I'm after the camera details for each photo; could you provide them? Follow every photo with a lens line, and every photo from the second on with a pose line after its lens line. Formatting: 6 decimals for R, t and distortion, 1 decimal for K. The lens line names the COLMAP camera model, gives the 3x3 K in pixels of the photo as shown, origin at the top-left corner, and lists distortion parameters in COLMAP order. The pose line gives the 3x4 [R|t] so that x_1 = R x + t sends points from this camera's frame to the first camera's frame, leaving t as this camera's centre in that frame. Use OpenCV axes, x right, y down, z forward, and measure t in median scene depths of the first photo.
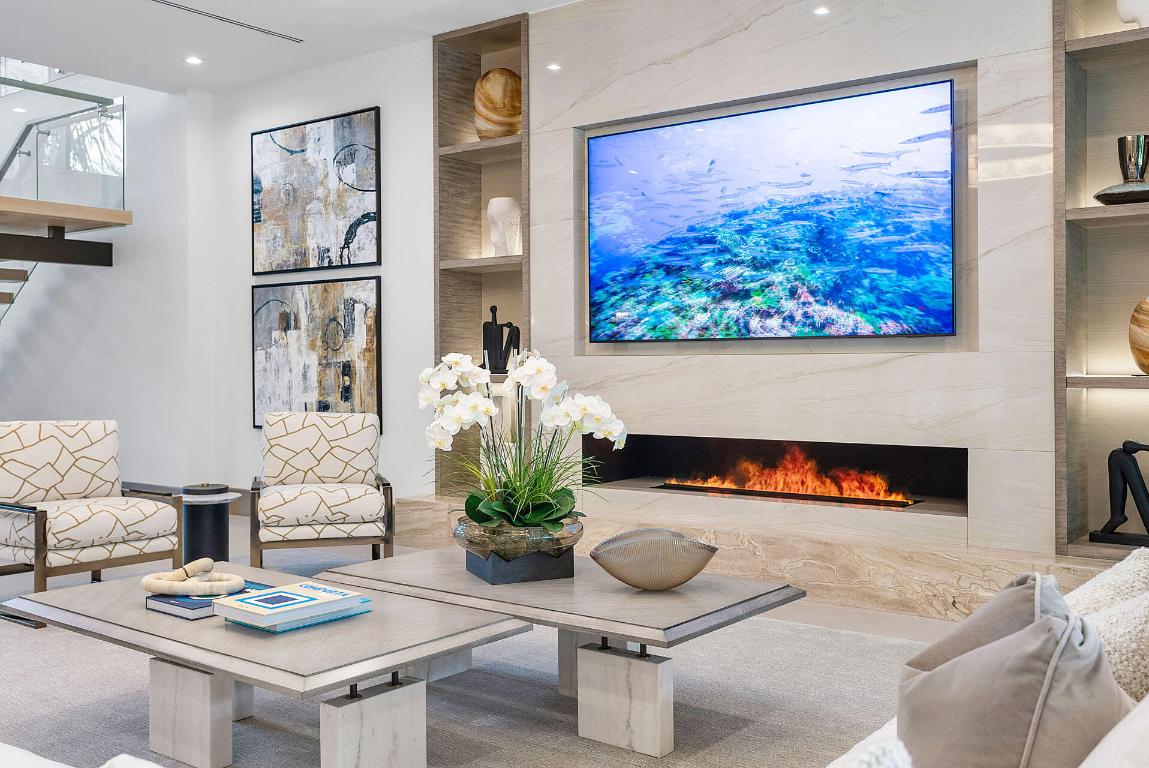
lens RADIAL K [[1081.8, 0, 574.6], [0, 1081.8, 376.1], [0, 0, 1]] dist [0.052604, 0.000000]
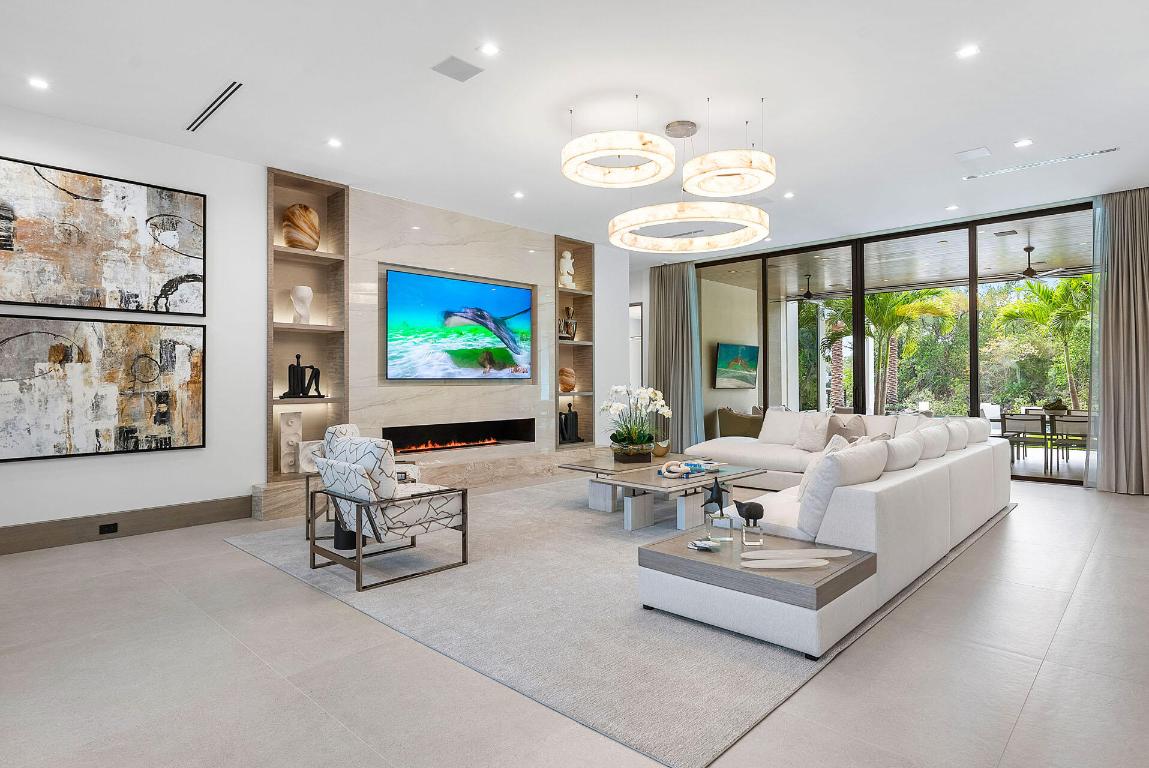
lens RADIAL K [[619.7, 0, 581.2], [0, 619.7, 381.3], [0, 0, 1]] dist [-0.002071, -0.001447]
pose [[0.110904, 0.002271, 0.993829, -0.836077], [0.011627, 0.999926, -0.003582, -0.016927], [-0.993763, 0.011953, 0.110869, 0.457478]]
